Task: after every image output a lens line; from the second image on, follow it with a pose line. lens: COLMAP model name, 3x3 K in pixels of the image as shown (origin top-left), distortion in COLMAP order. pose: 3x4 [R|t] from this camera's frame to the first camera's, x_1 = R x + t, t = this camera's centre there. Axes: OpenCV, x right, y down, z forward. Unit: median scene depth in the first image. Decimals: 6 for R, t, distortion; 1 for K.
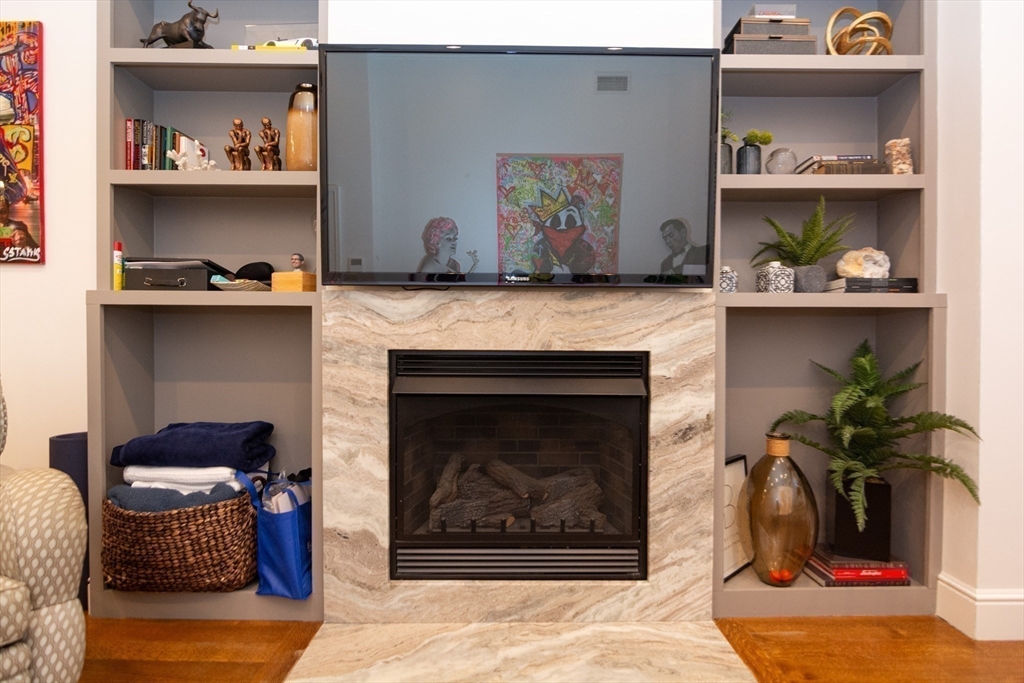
lens RADIAL K [[500.8, 0, 512.3], [0, 500.8, 350.2], [0, 0, 1]] dist [-0.006978, -0.001557]
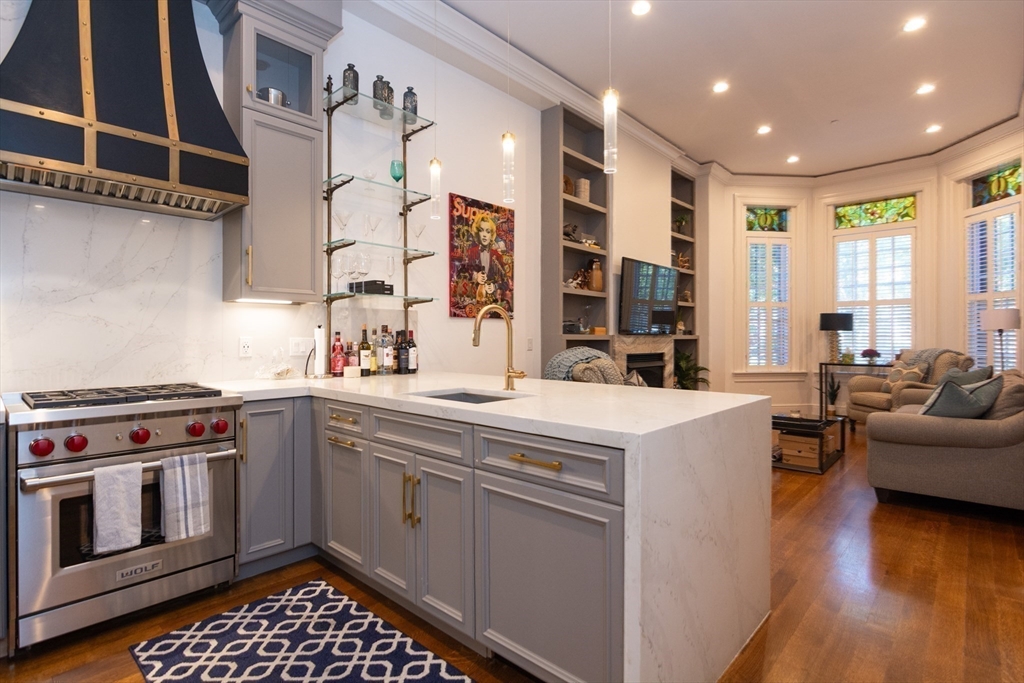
lens RADIAL K [[500.8, 0, 513.3], [0, 500.8, 337.5], [0, 0, 1]] dist [-0.006978, -0.001557]
pose [[0.684342, -0.003210, 0.729154, -2.903975], [0.010811, 0.999925, -0.005744, -0.090590], [-0.729081, 0.011814, 0.684325, -0.587309]]
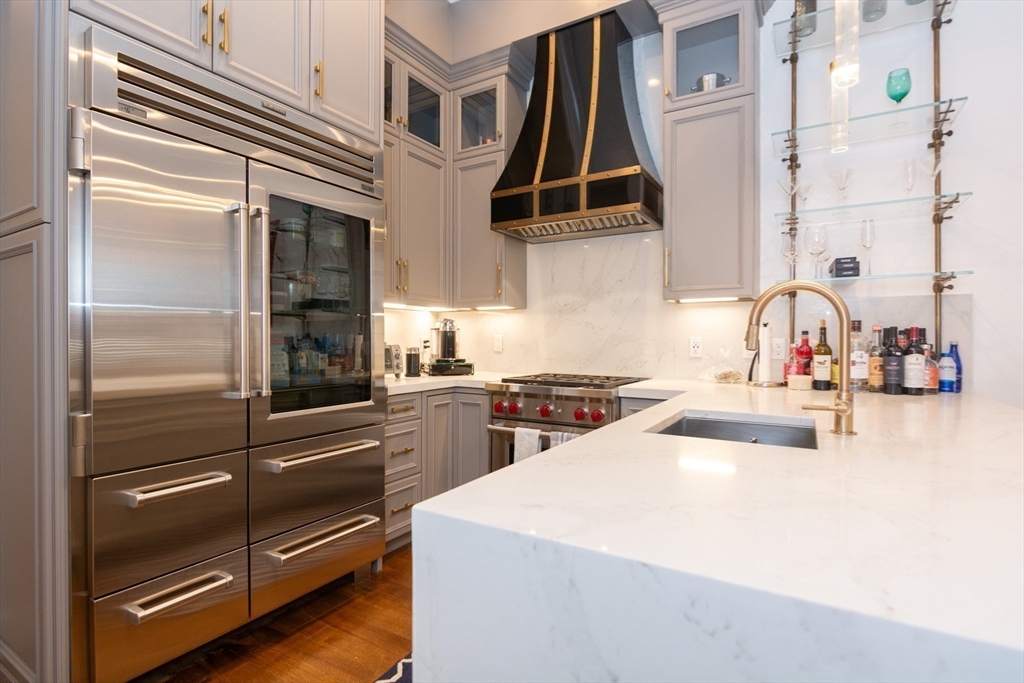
lens RADIAL K [[500.8, 0, 526.9], [0, 500.8, 342.8], [0, 0, 1]] dist [-0.006978, -0.001557]
pose [[0.855518, 0.004525, -0.517753, -1.963725], [-0.008077, 0.999957, -0.004607, -0.081481], [0.517710, 0.008124, 0.855518, -0.515953]]
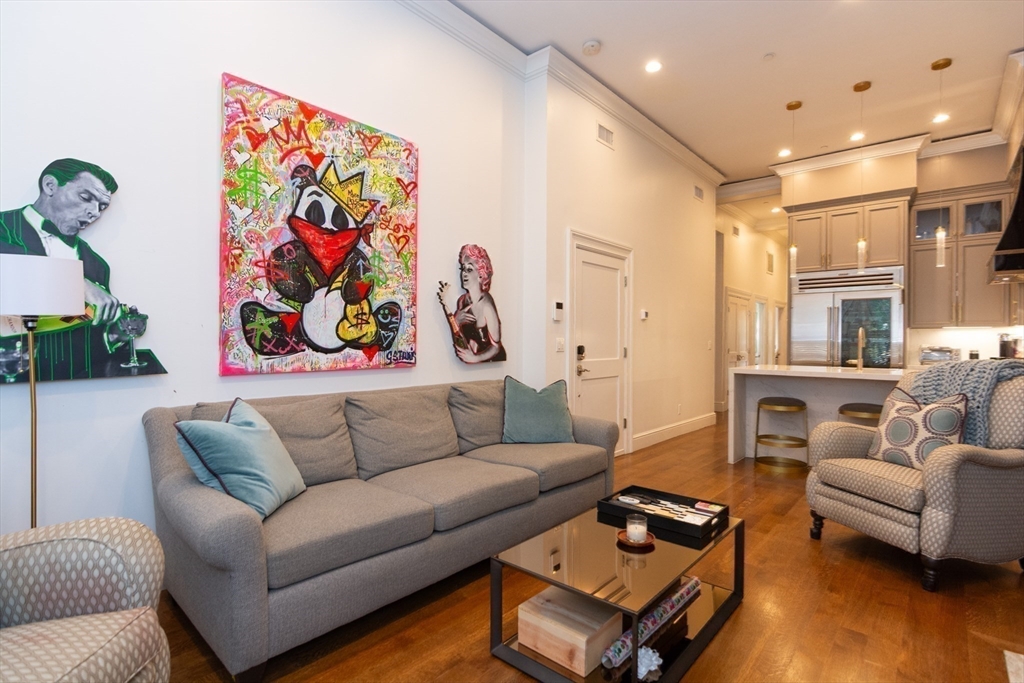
lens RADIAL K [[500.8, 0, 517.6], [0, 500.8, 342.2], [0, 0, 1]] dist [-0.006978, -0.001557]
pose [[-0.659221, -0.006742, -0.751919, 1.083405], [-0.016771, 0.999843, 0.005738, -0.090529], [0.751763, 0.016393, -0.659230, 0.668589]]
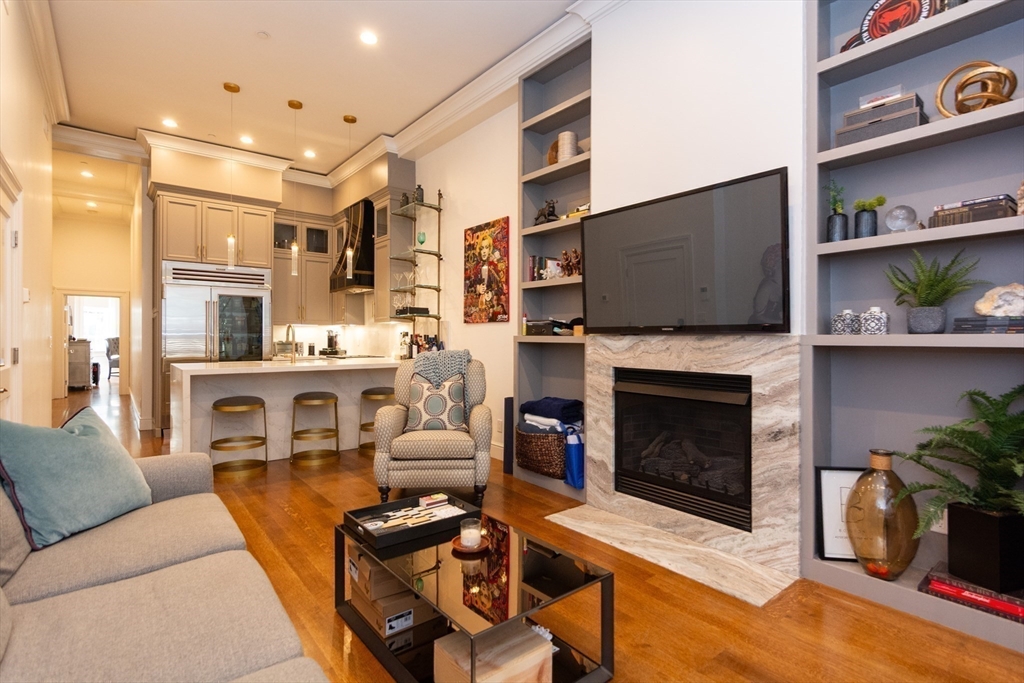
lens RADIAL K [[496.3, 0, 517.1], [0, 496.3, 337.9], [0, 0, 1]] dist [-0.003578, 0.003557]
pose [[0.626051, -0.002505, -0.779778, 0.966932], [-0.009412, 0.999898, -0.010768, -0.085020], [0.779725, 0.014081, 0.625963, -0.444908]]
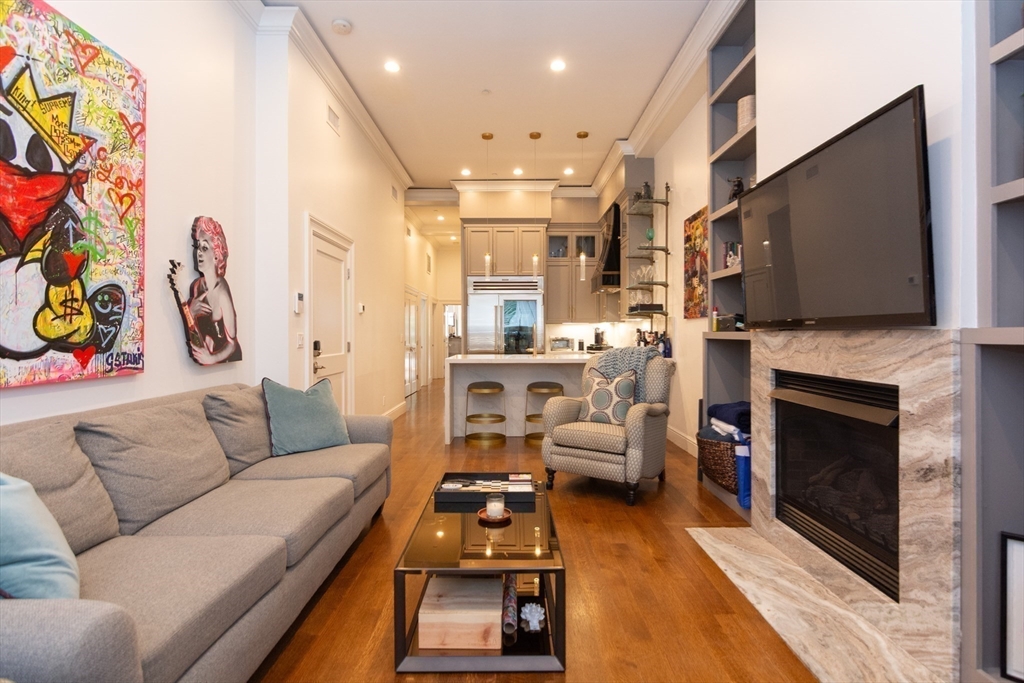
lens RADIAL K [[500.8, 0, 516.8], [0, 500.8, 335.1], [0, 0, 1]] dist [-0.006978, -0.001557]
pose [[-0.001629, -0.002272, -0.999996, 1.301325], [-0.009075, 0.999956, -0.002257, -0.093185], [0.999957, 0.009072, -0.001649, 0.196942]]
